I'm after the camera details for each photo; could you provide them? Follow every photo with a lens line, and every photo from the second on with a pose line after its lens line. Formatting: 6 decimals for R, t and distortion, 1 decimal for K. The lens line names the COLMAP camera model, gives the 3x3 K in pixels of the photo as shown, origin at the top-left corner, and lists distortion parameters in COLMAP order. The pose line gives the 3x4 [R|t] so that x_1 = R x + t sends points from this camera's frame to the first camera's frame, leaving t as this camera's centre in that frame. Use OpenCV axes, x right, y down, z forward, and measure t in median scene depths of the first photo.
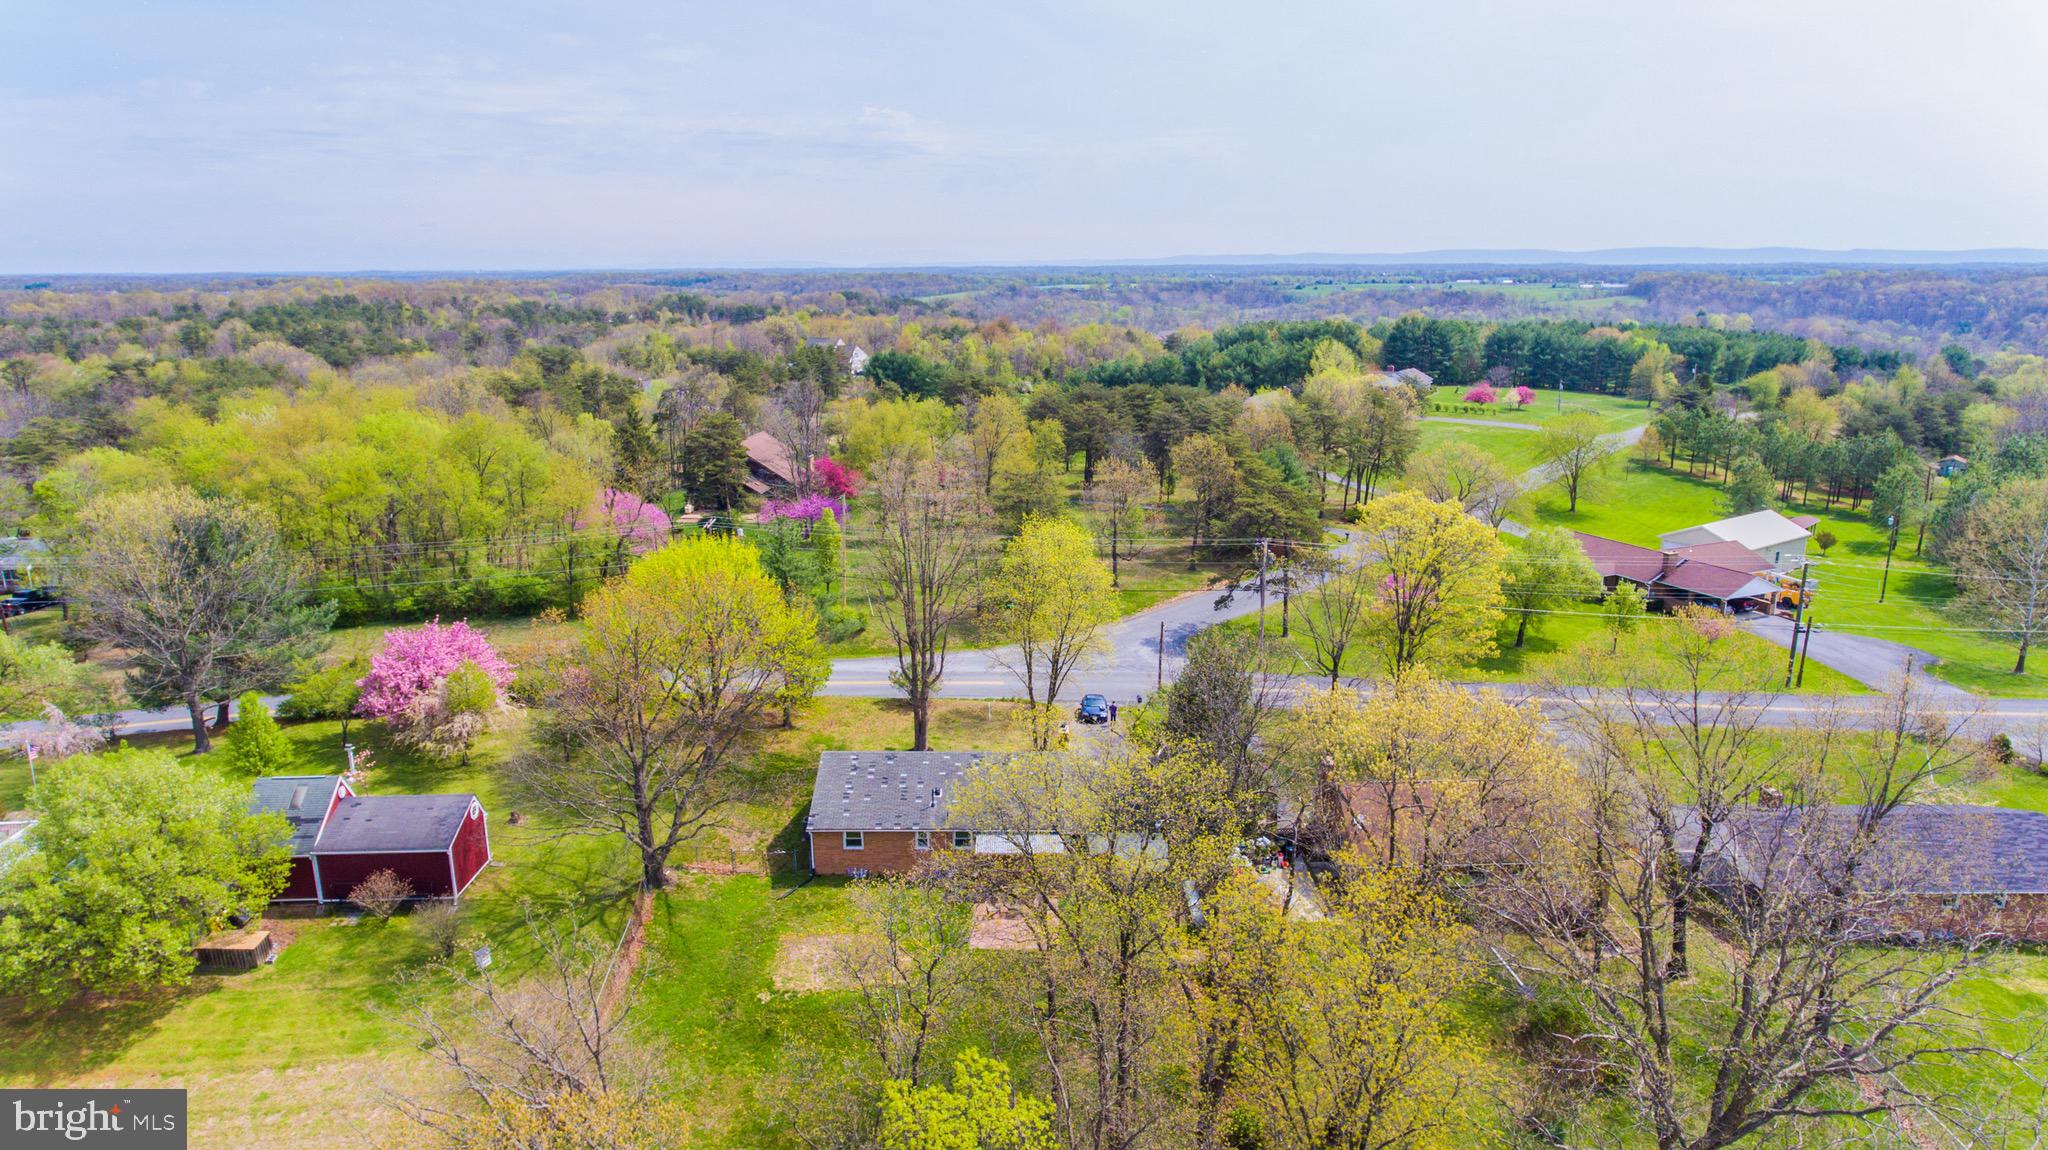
lens RADIAL K [[1221.9, 0, 1022.5], [0, 1221.9, 572.9], [0, 0, 1]] dist [0.002914, -0.004636]
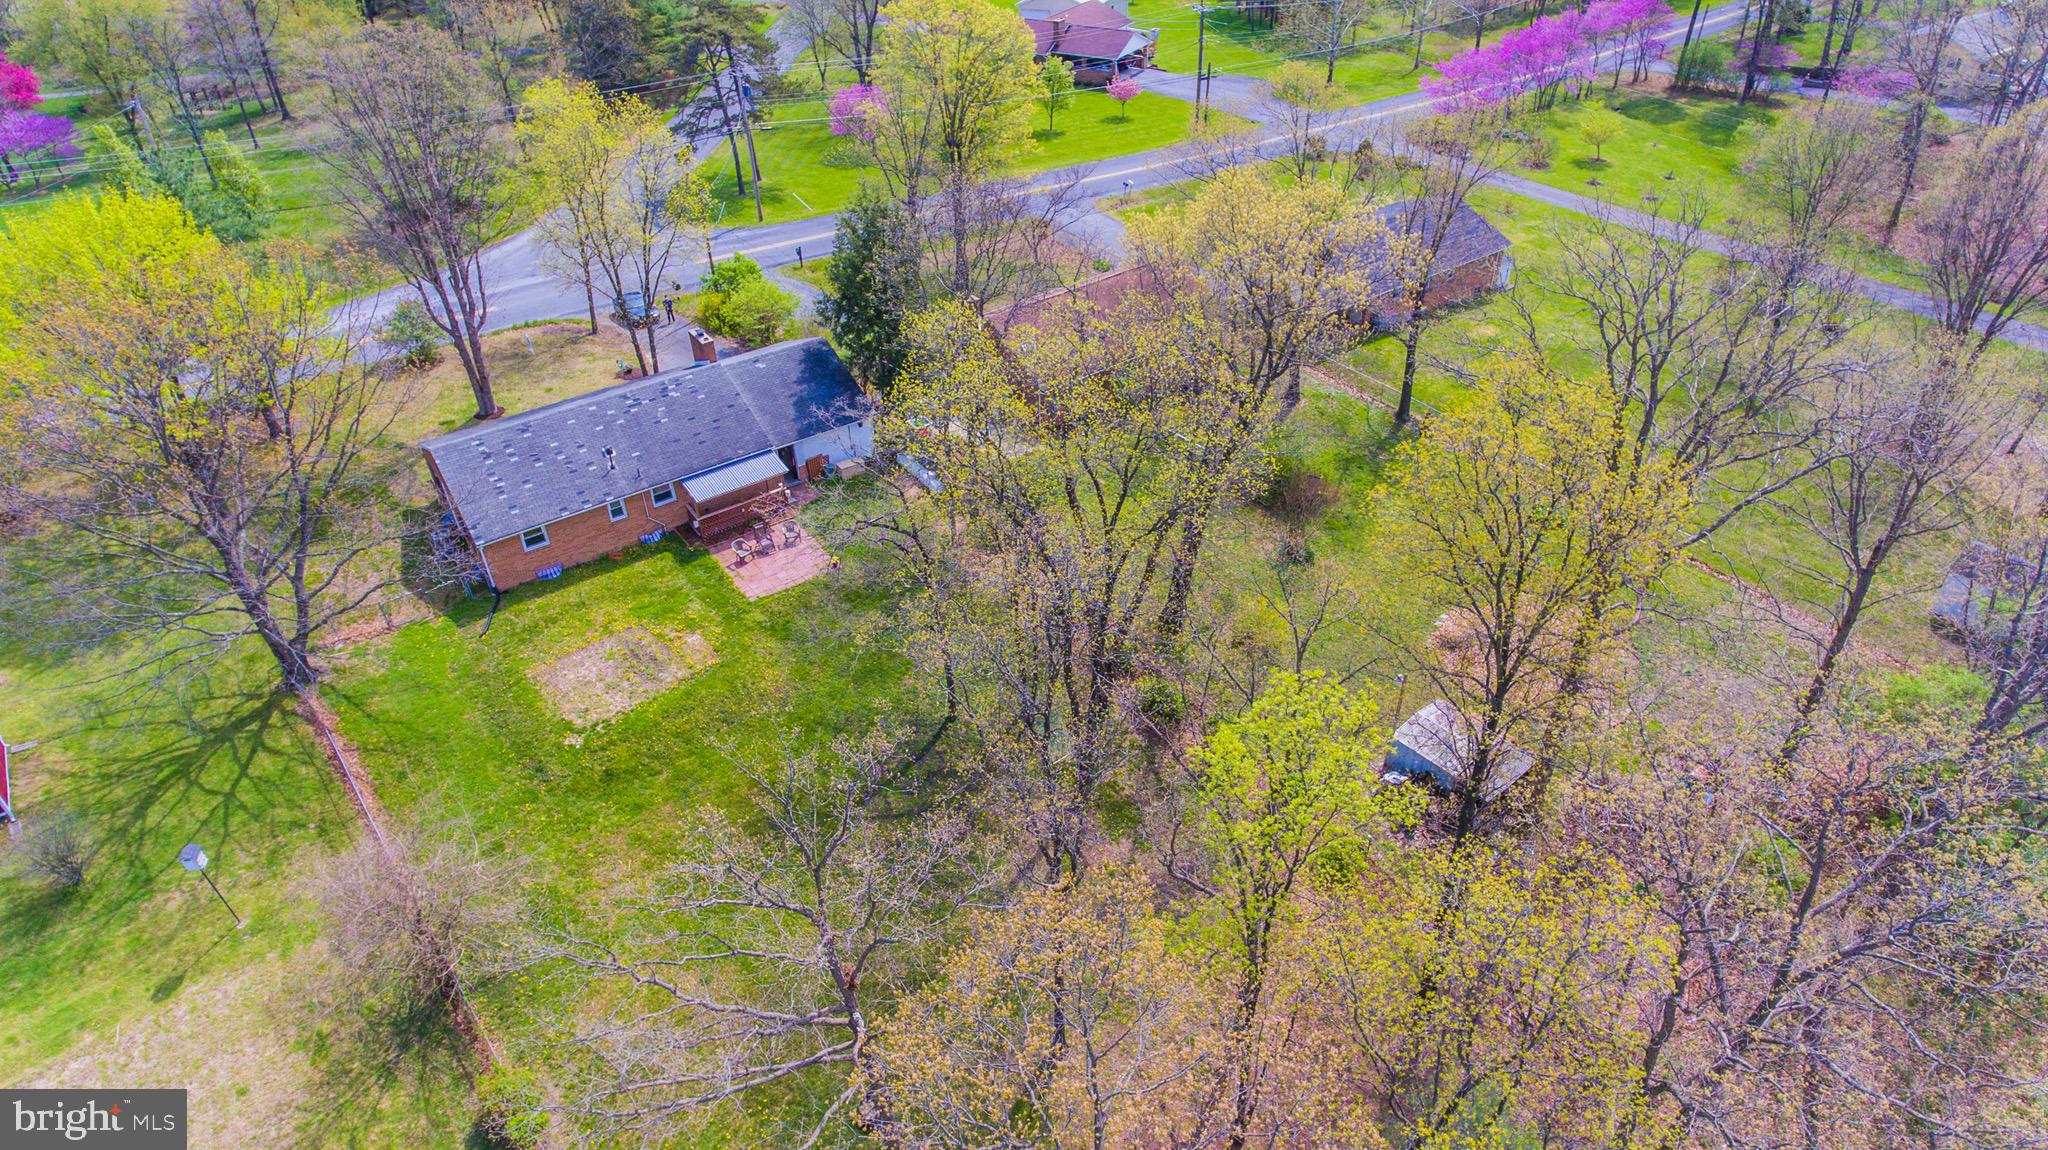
lens RADIAL K [[1221.9, 0, 1024.1], [0, 1221.9, 573.9], [0, 0, 1]] dist [0.002914, -0.004636]
pose [[0.809311, -0.356136, 0.467101, -0.265330], [0.161256, 0.899385, 0.406330, -0.038986], [-0.564812, -0.253524, 0.785311, 0.169100]]
